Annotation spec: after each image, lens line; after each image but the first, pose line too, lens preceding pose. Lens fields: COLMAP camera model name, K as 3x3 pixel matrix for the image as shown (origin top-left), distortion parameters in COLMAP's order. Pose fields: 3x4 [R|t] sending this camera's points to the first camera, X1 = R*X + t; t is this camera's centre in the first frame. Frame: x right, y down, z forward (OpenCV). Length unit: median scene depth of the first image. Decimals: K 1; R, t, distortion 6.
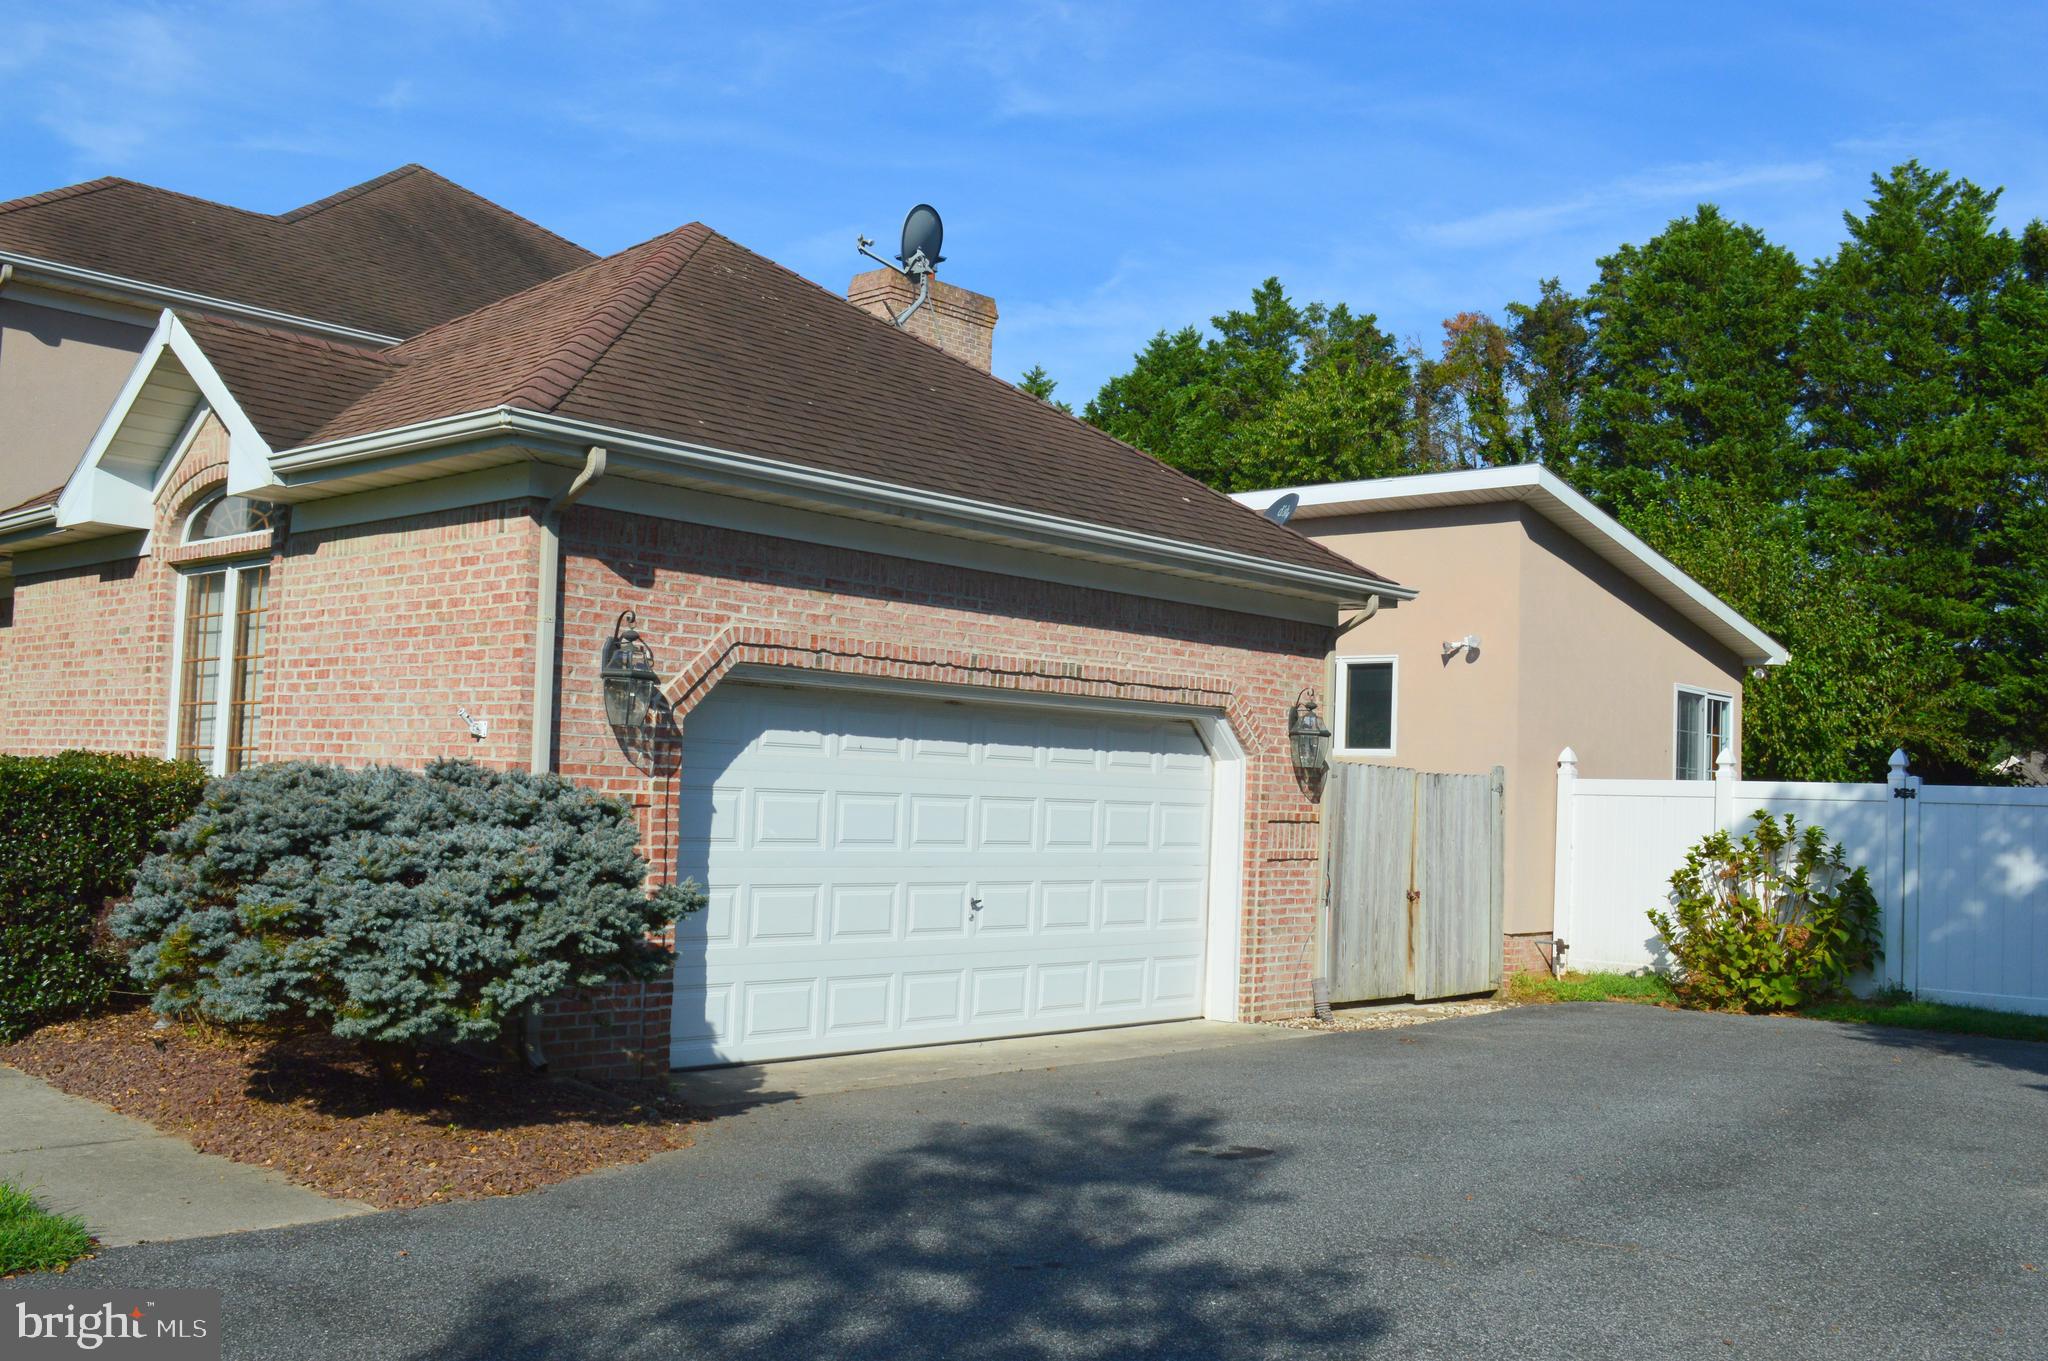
lens RADIAL K [[1897.6, 0, 1027.8], [0, 1897.6, 672.3], [0, 0, 1]] dist [-0.069551, 0.000000]
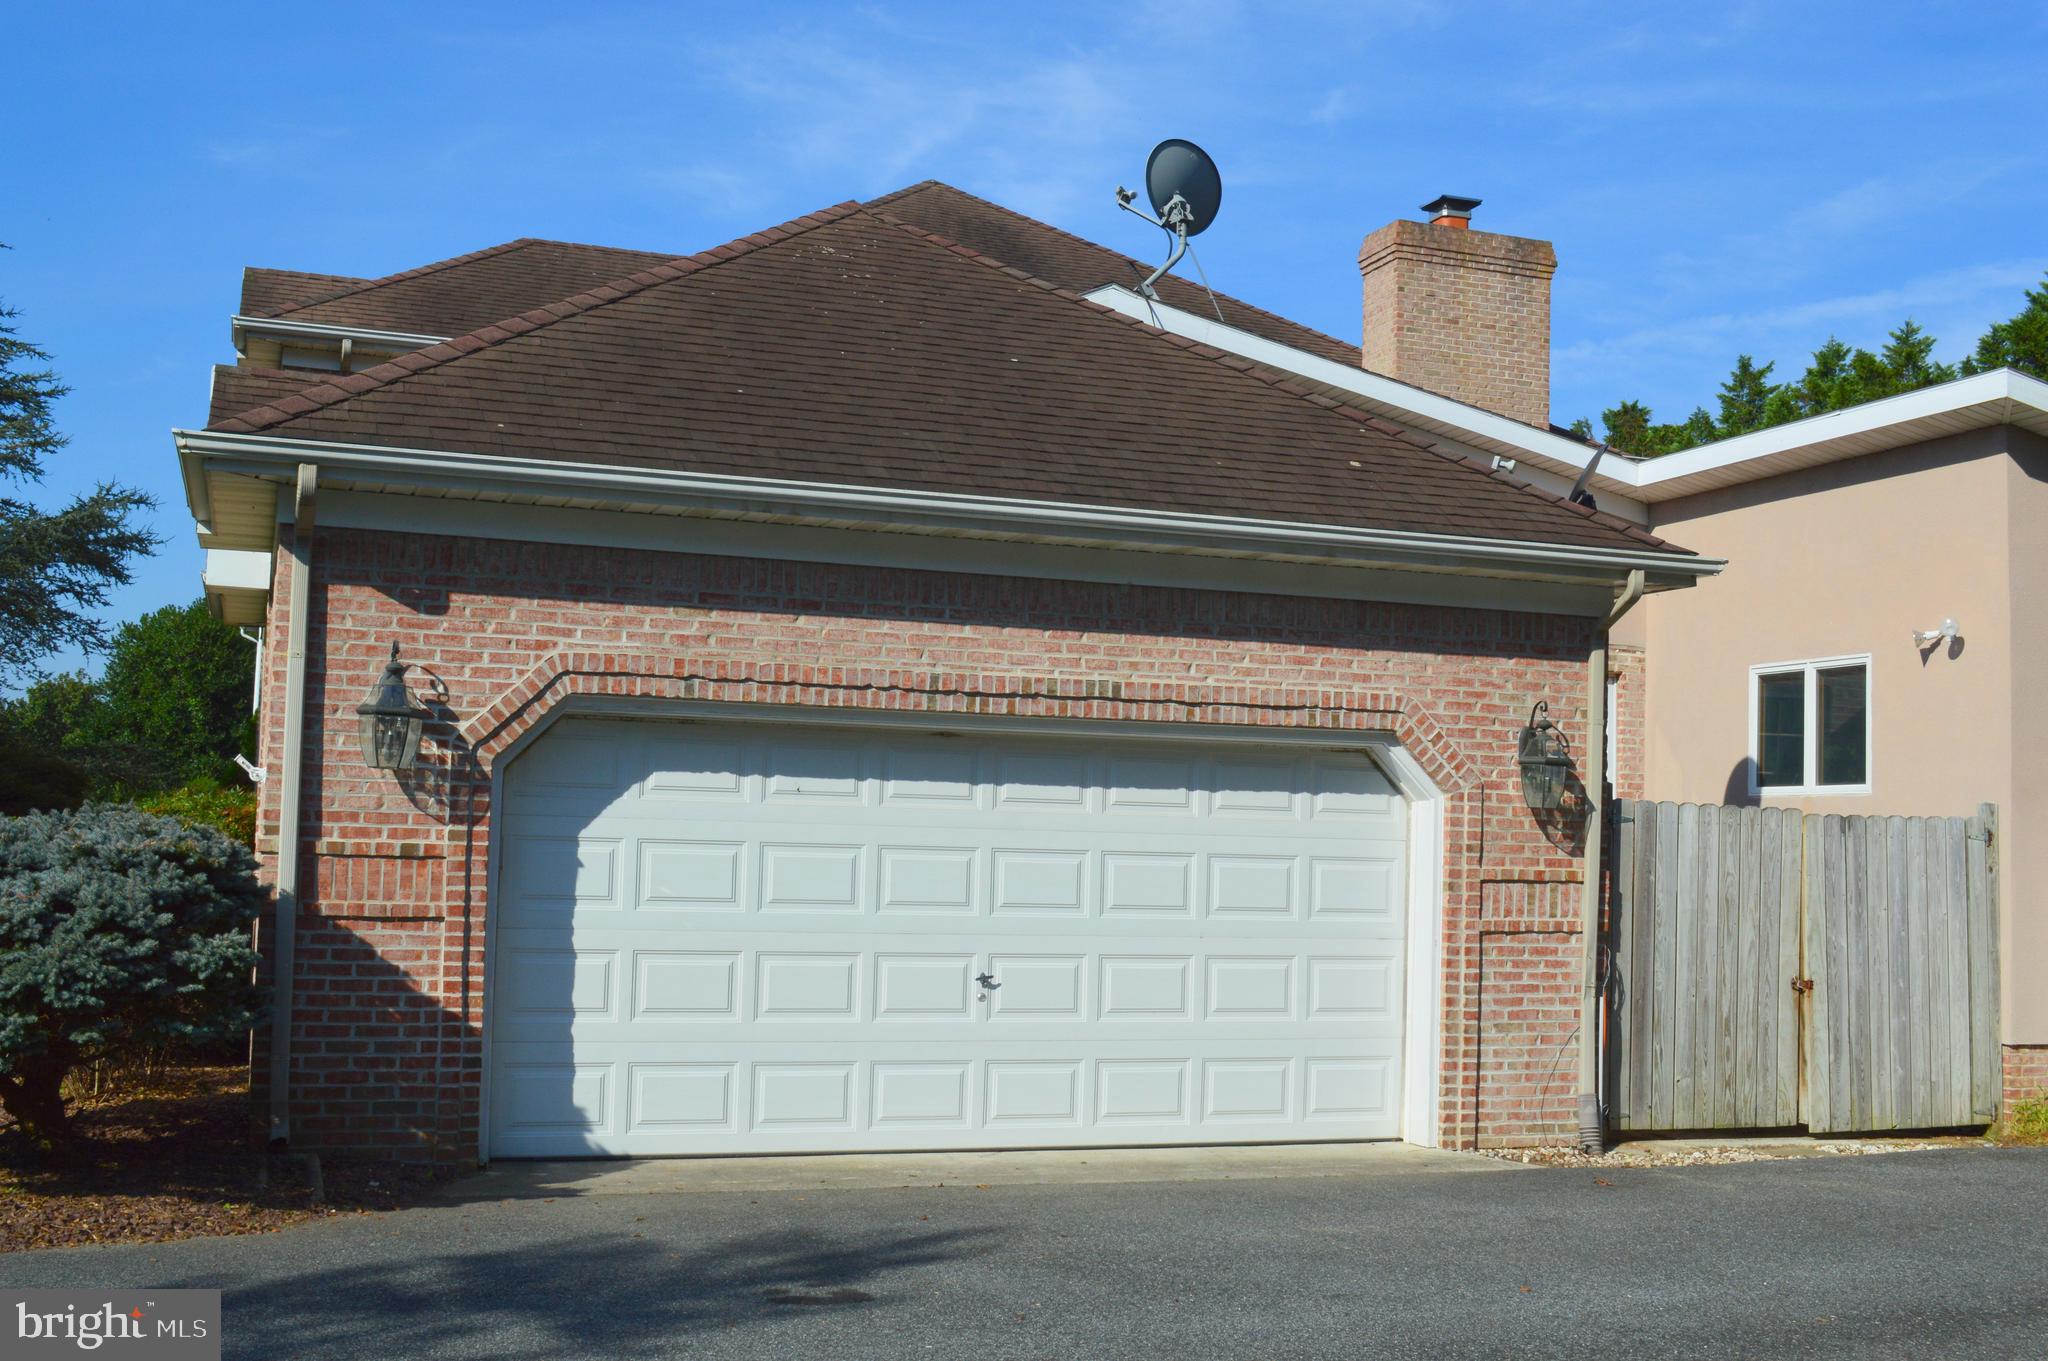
lens RADIAL K [[2179.7, 0, 1028.8], [0, 2179.7, 673.1], [0, 0, 1]] dist [-0.062434, 0.000000]
pose [[0.885356, -0.048937, -0.462330, 0.348144], [0.035574, 0.998660, -0.037584, 0.021170], [0.463550, 0.016828, 0.885911, 0.144383]]
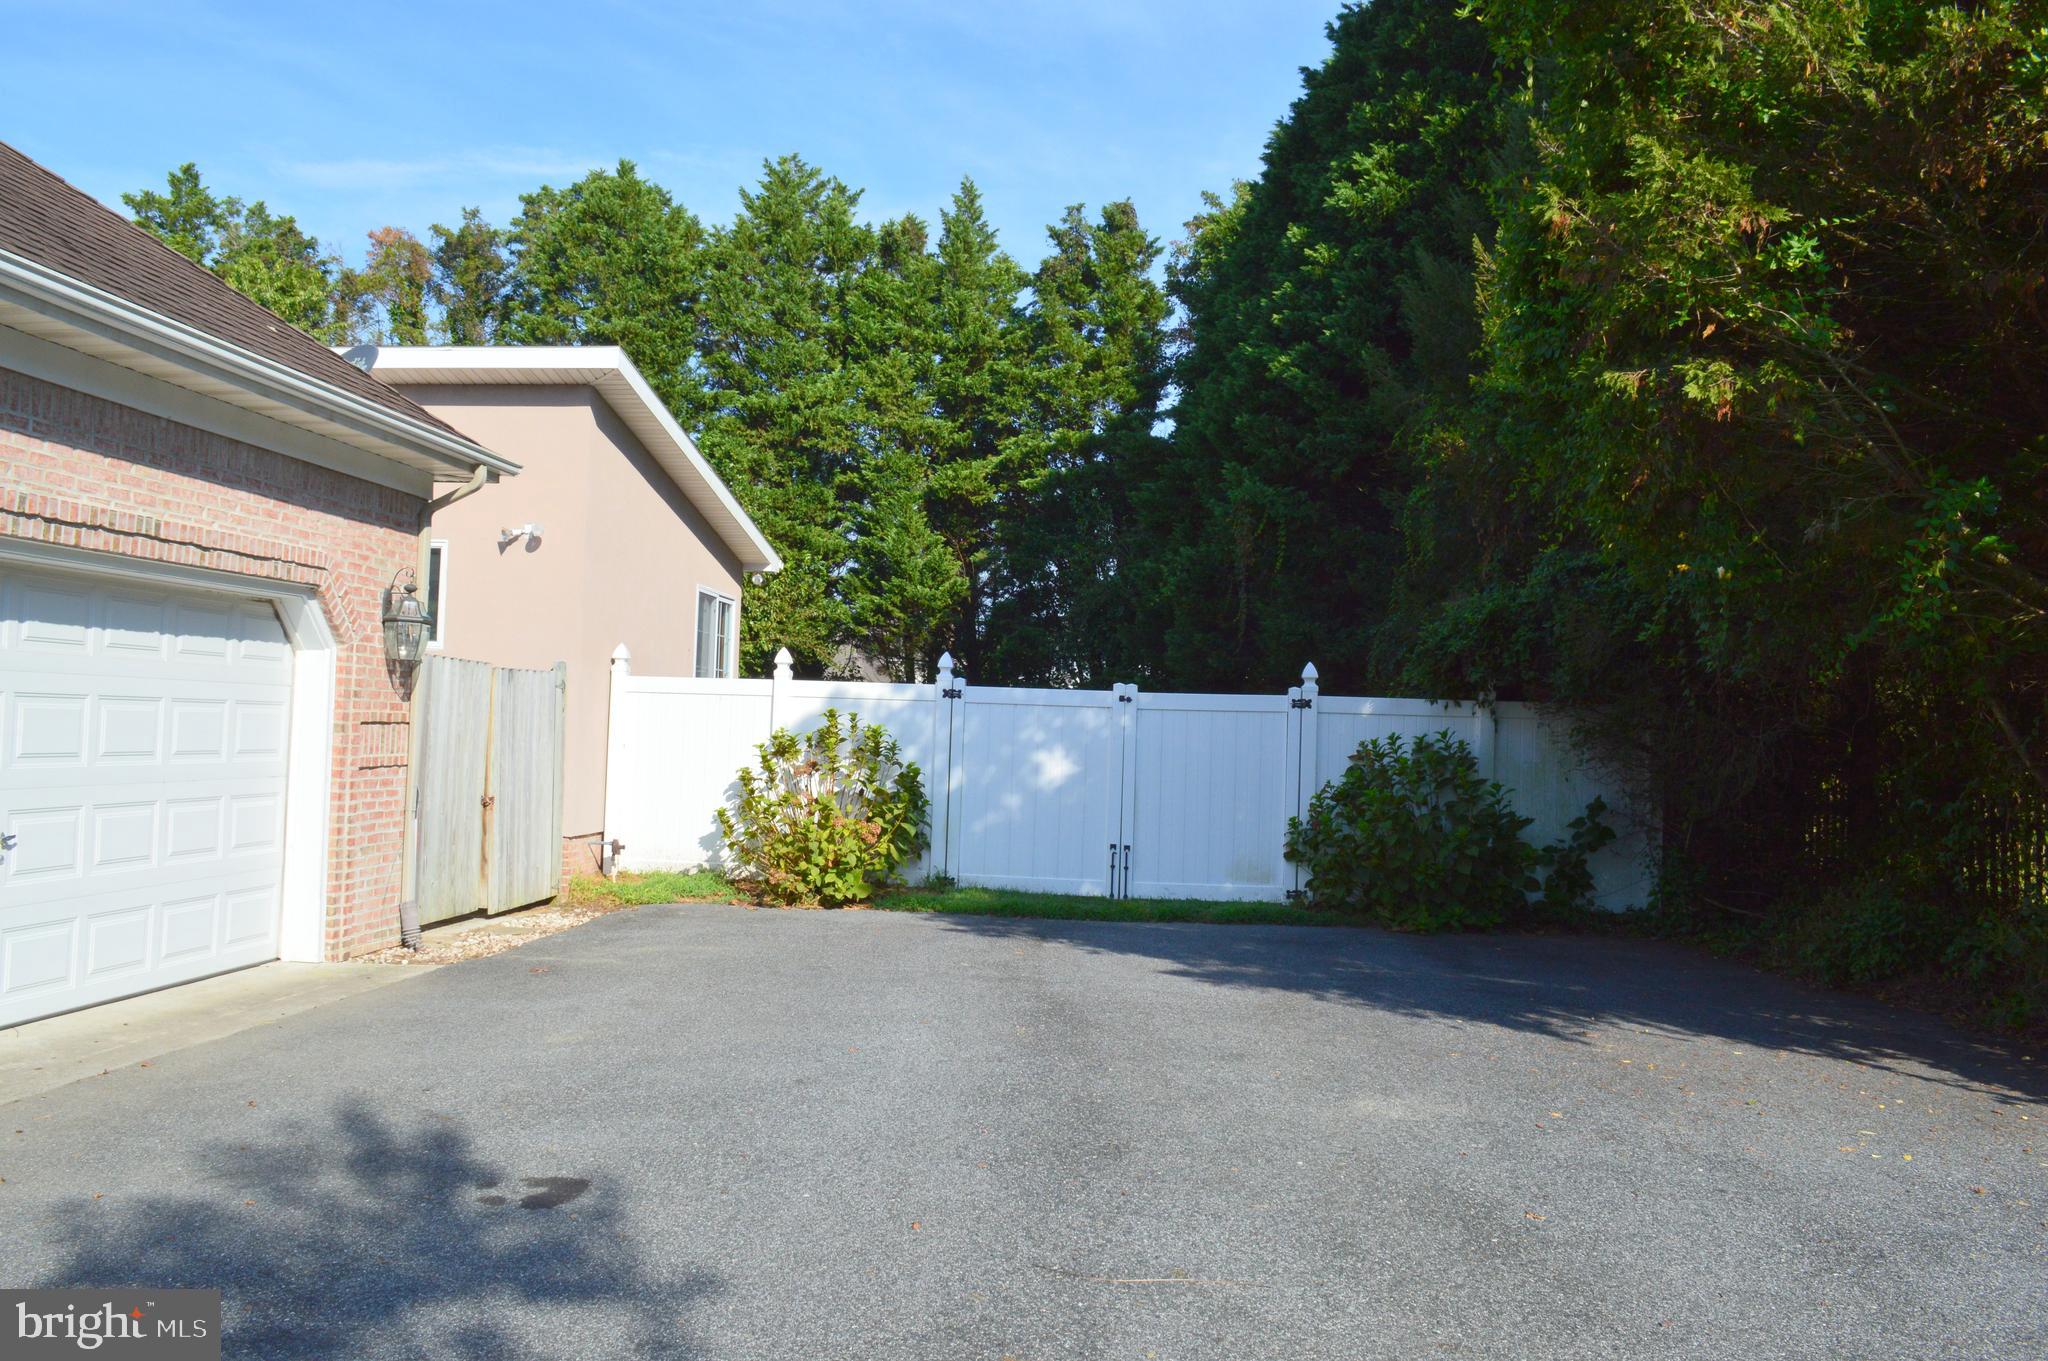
lens RADIAL K [[1632.8, 0, 1007.2], [0, 1632.8, 680.1], [0, 0, 1]] dist [-0.087976, 0.011742]
pose [[0.802744, 0.009163, 0.596254, -0.065879], [-0.045139, 0.997947, 0.045435, 0.013074], [-0.594613, -0.063387, 0.801509, 0.238169]]
